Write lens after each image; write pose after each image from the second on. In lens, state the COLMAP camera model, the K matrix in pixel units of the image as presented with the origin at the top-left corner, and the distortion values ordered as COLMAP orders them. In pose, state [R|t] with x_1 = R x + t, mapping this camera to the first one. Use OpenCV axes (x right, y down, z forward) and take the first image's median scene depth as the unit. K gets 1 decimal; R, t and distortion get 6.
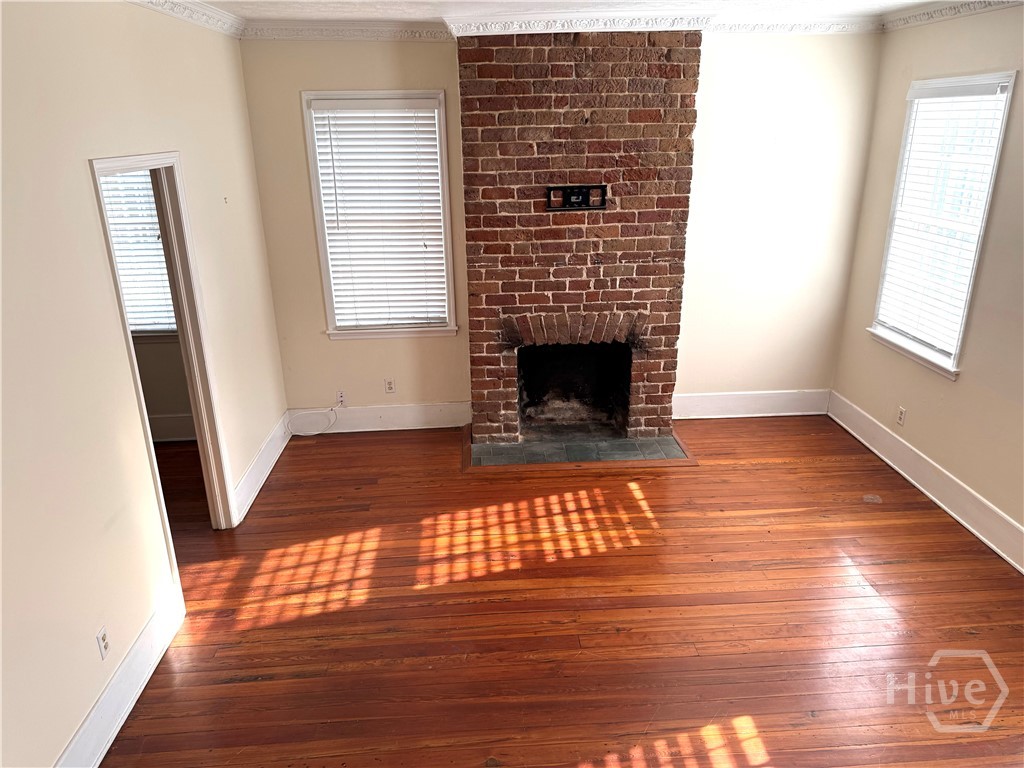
lens RADIAL K [[718.8, 0, 512.9], [0, 718.8, 395.3], [0, 0, 1]] dist [0.039469, -0.035289]
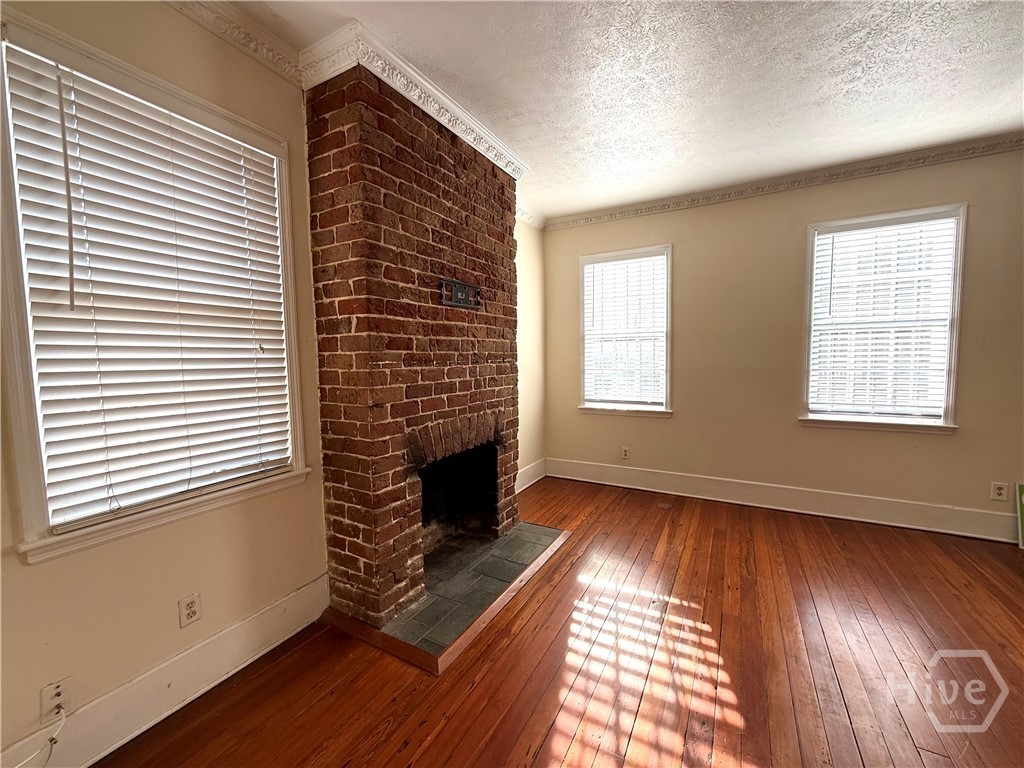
lens RADIAL K [[407.4, 0, 519.6], [0, 407.4, 381.3], [0, 0, 1]] dist [-0.001433, 0.000357]
pose [[0.532311, -0.044491, 0.845379, -0.322920], [0.306039, 0.941192, -0.143170, -0.061005], [-0.789294, 0.334930, 0.514622, 0.672368]]
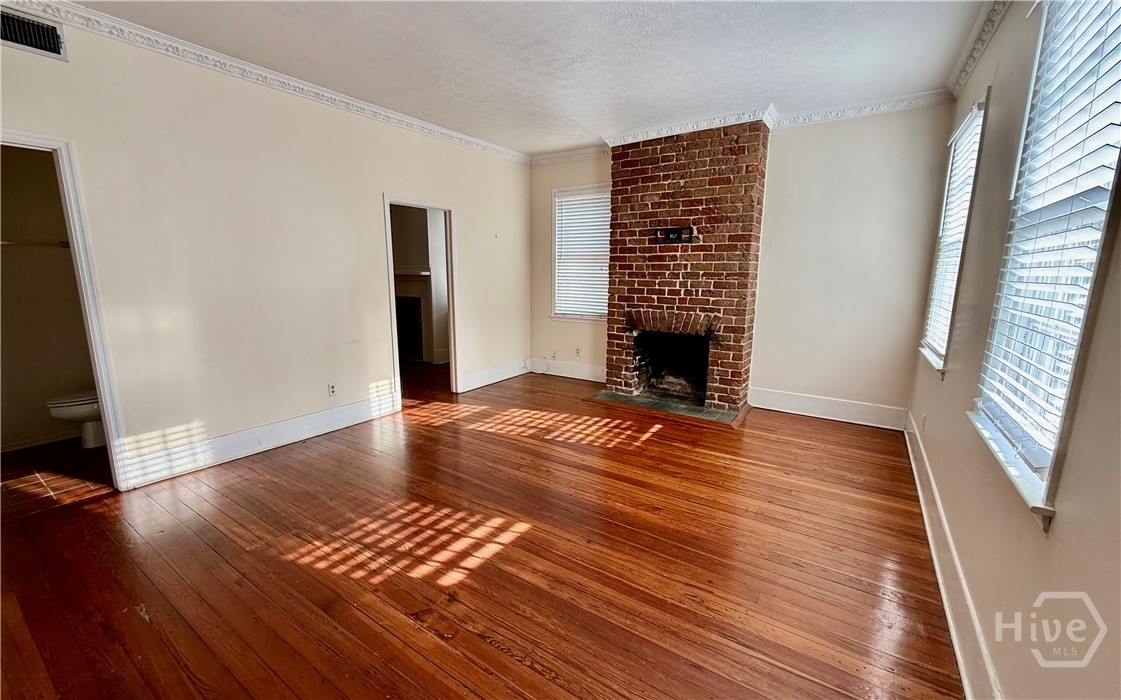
lens RADIAL K [[448.1, 0, 565.7], [0, 448.1, 345.4], [0, 0, 1]] dist [0.000062, -0.000181]
pose [[0.798864, 0.118264, -0.589771, 0.482941], [-0.231930, 0.965227, -0.120605, 0.121263], [0.555000, 0.233132, 0.798514, 0.148828]]
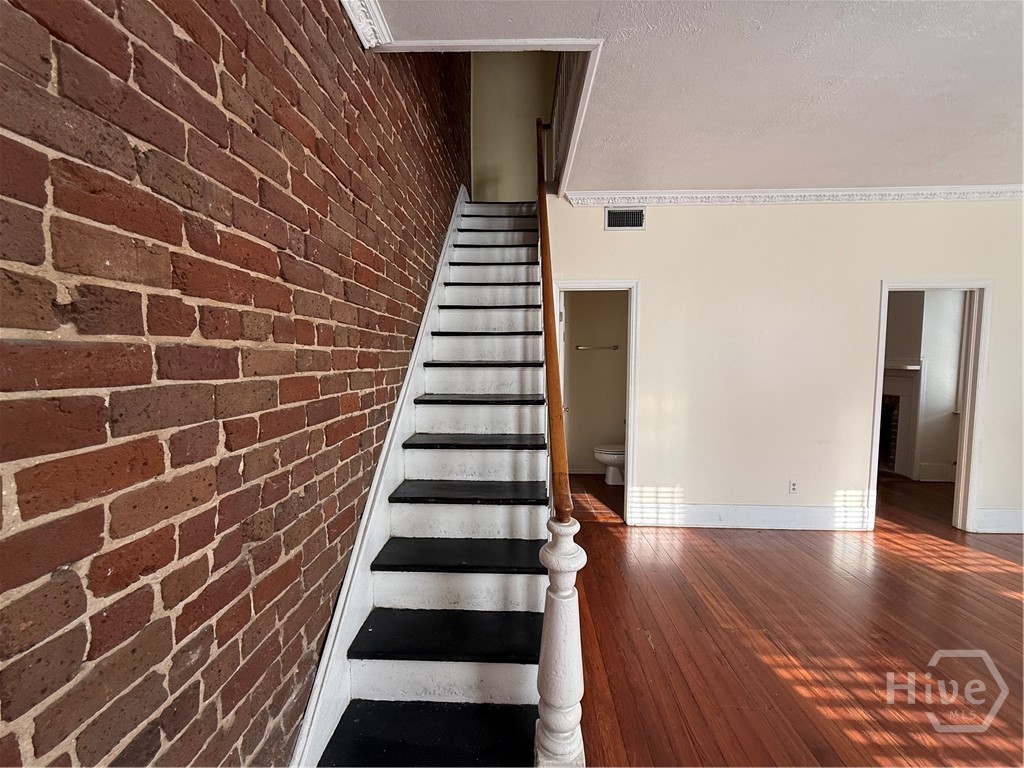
lens RADIAL K [[407.4, 0, 510.8], [0, 407.4, 382.5], [0, 0, 1]] dist [-0.001433, 0.000357]
pose [[-0.098397, 0.076453, -0.992206, 0.425332], [-0.355857, 0.928415, 0.106828, 0.127970], [0.929346, 0.363595, -0.064147, 0.094542]]
